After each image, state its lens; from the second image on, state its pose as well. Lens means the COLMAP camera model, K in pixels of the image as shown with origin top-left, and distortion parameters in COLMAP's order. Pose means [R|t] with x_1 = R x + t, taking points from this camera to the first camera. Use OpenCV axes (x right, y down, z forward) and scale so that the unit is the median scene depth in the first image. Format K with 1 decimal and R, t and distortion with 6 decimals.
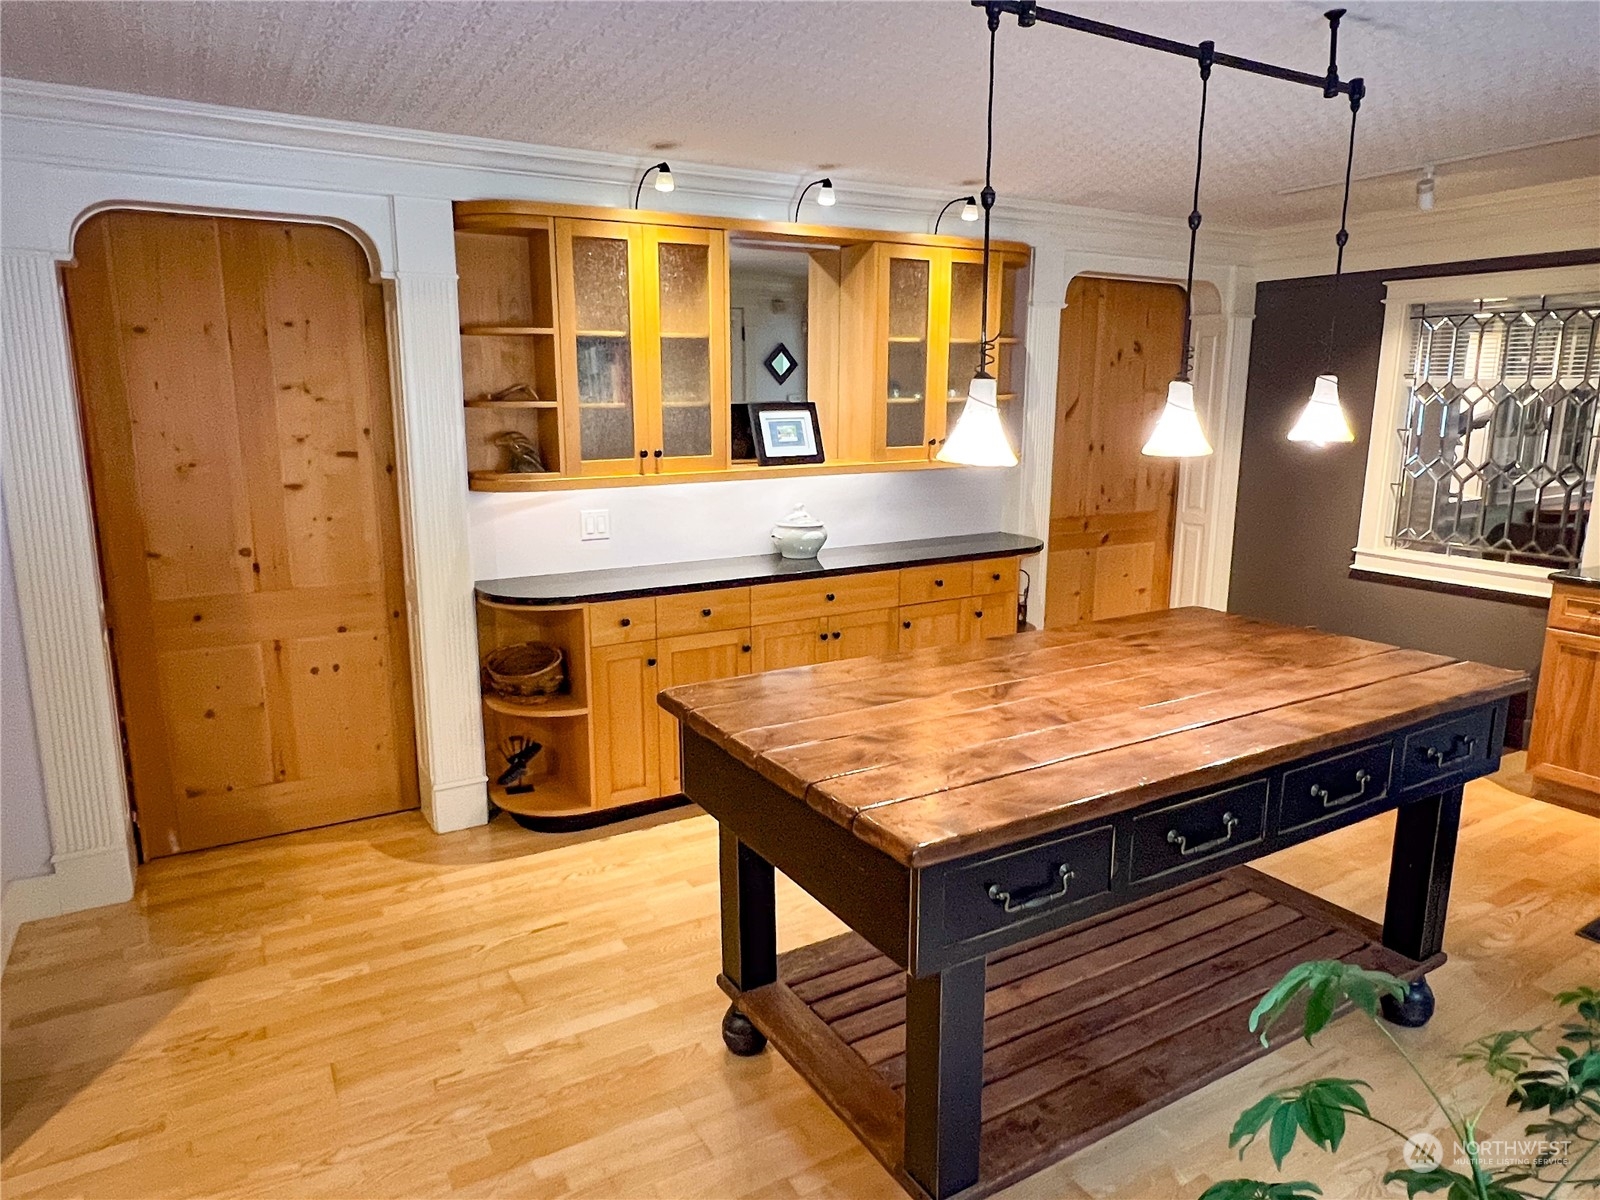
lens RADIAL K [[1035.3, 0, 766.3], [0, 1035.3, 597.2], [0, 0, 1]] dist [0.016534, 0.005342]
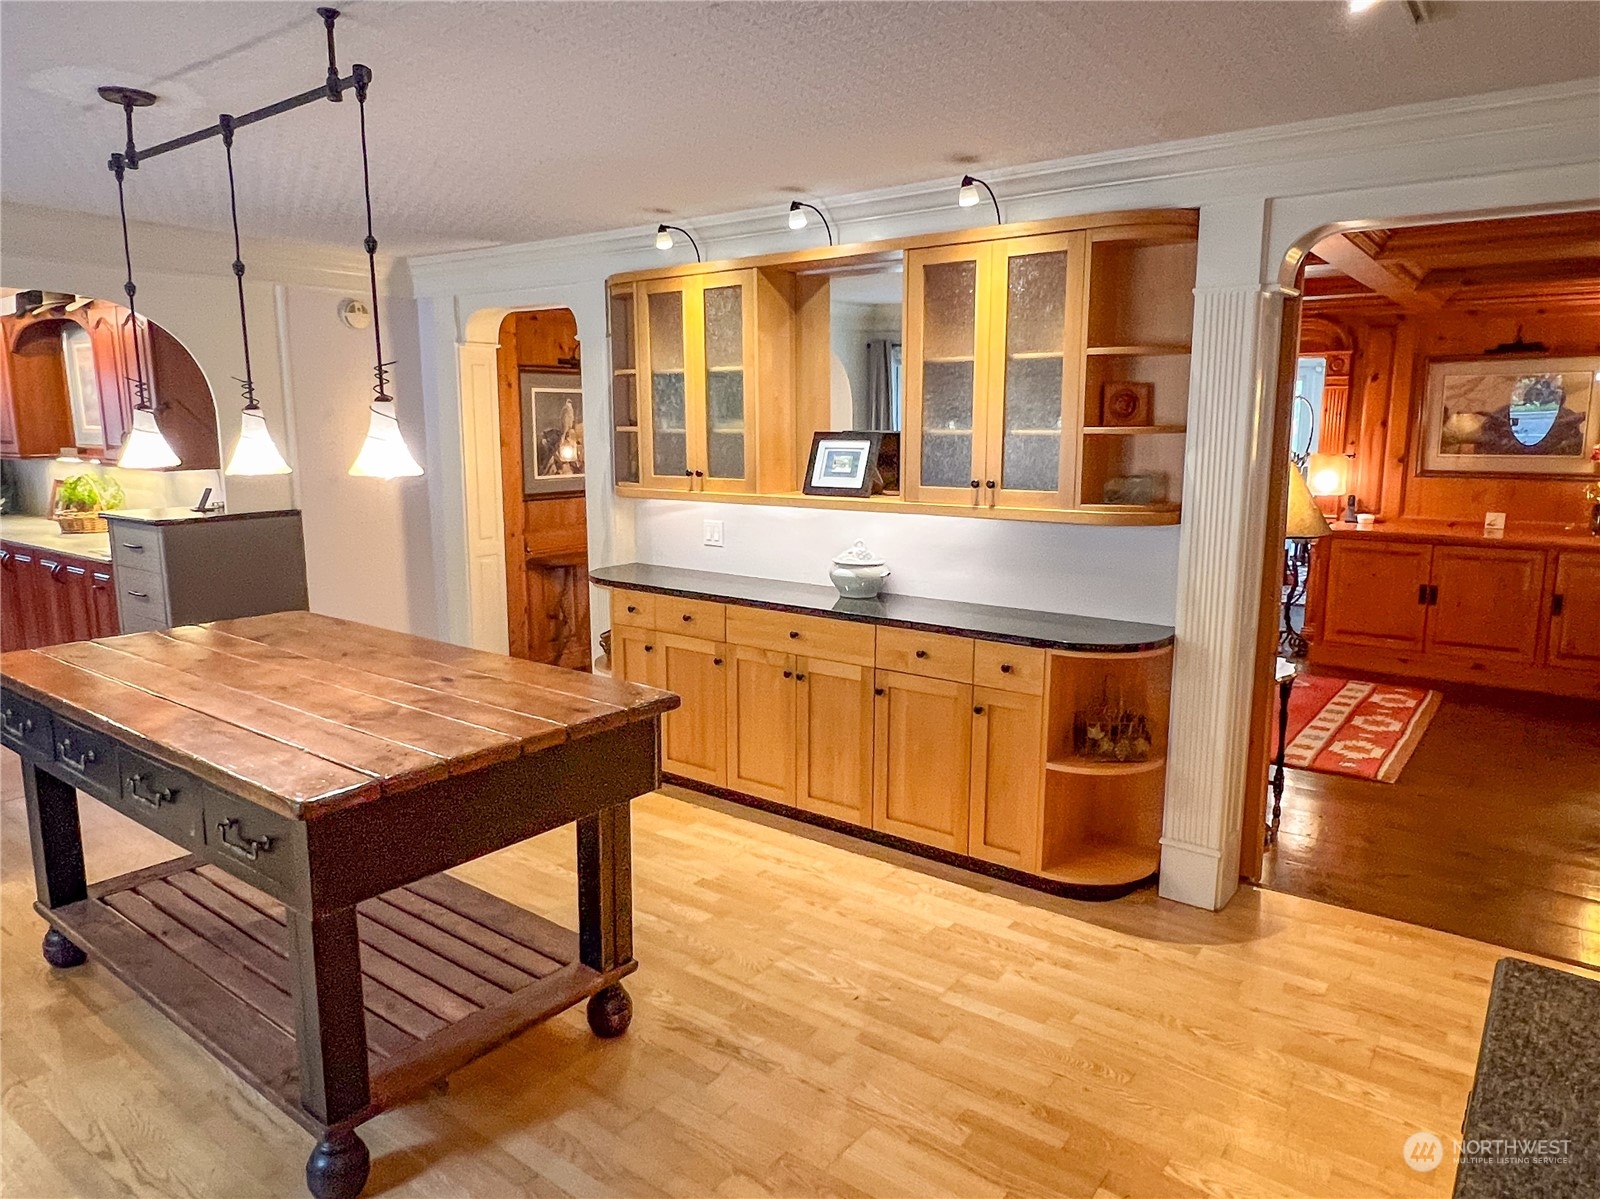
lens RADIAL K [[1035.3, 0, 796.3], [0, 1035.3, 600.9], [0, 0, 1]] dist [0.016534, 0.005342]
pose [[0.383165, 0.164115, -0.908984, 1.216865], [-0.183896, 0.977943, 0.099047, -0.165293], [0.905189, 0.129208, 0.404893, 0.804612]]
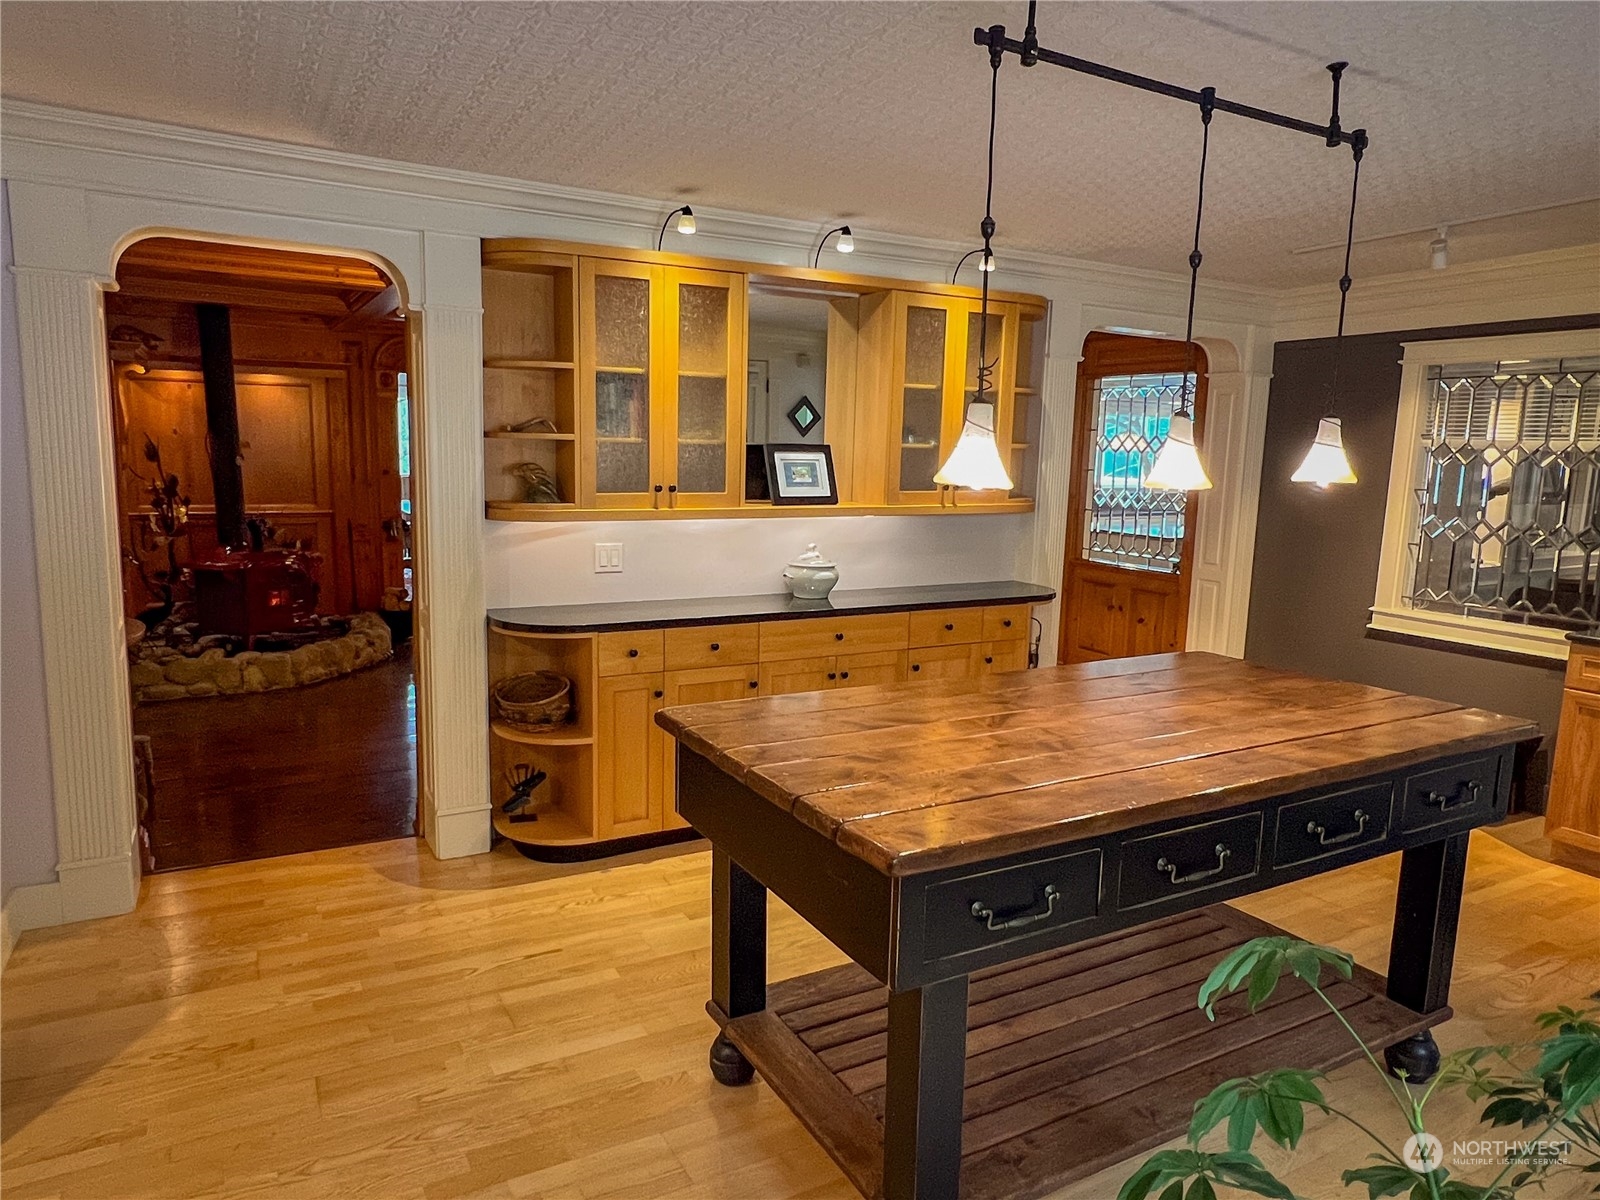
lens RADIAL K [[1035.3, 0, 768.2], [0, 1035.3, 606.5], [0, 0, 1]] dist [0.016534, 0.005342]
pose [[0.999314, 0.029588, -0.022275, 0.018884], [-0.030638, 0.998359, -0.048386, 0.028021], [0.020807, 0.049035, 0.998580, -0.006134]]
